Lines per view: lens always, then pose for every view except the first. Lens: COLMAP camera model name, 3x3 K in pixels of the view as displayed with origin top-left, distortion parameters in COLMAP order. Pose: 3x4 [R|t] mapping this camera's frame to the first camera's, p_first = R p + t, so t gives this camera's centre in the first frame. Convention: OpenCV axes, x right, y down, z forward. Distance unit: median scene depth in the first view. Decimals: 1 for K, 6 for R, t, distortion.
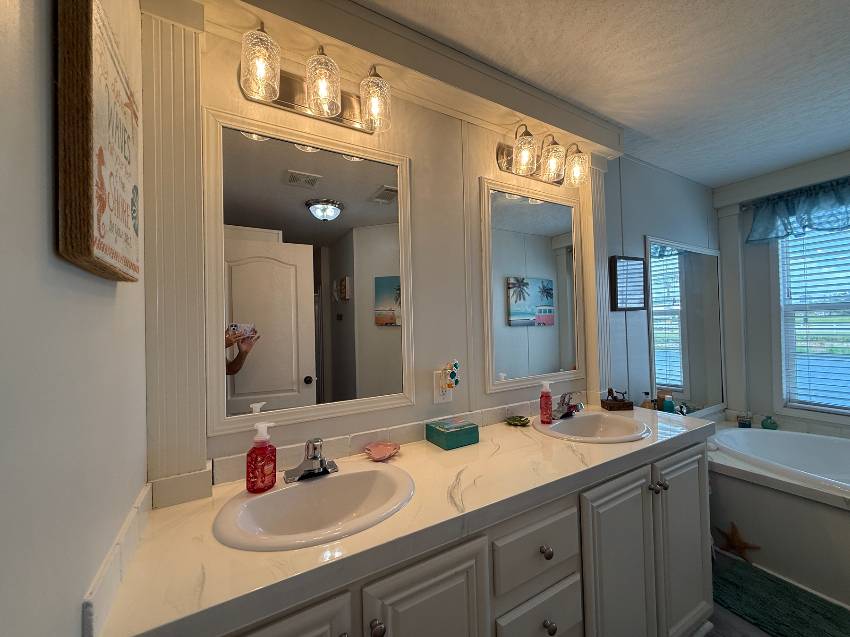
lens RADIAL K [[340.7, 0, 426.9], [0, 340.7, 321.6], [0, 0, 1]] dist [0.003871, 0.000872]
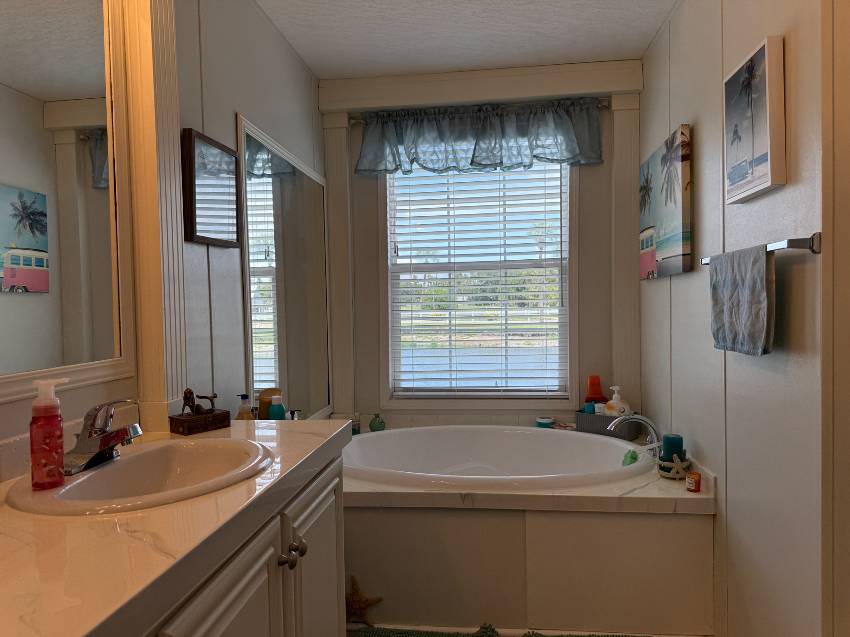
lens RADIAL K [[613.4, 0, 424.4], [0, 613.4, 323.5], [0, 0, 1]] dist [0.033326, -0.019675]
pose [[0.615079, -0.014790, 0.788327, 0.043040], [-0.009246, 0.999620, 0.025968, 0.066127], [-0.788411, -0.023262, 0.614709, 0.168819]]
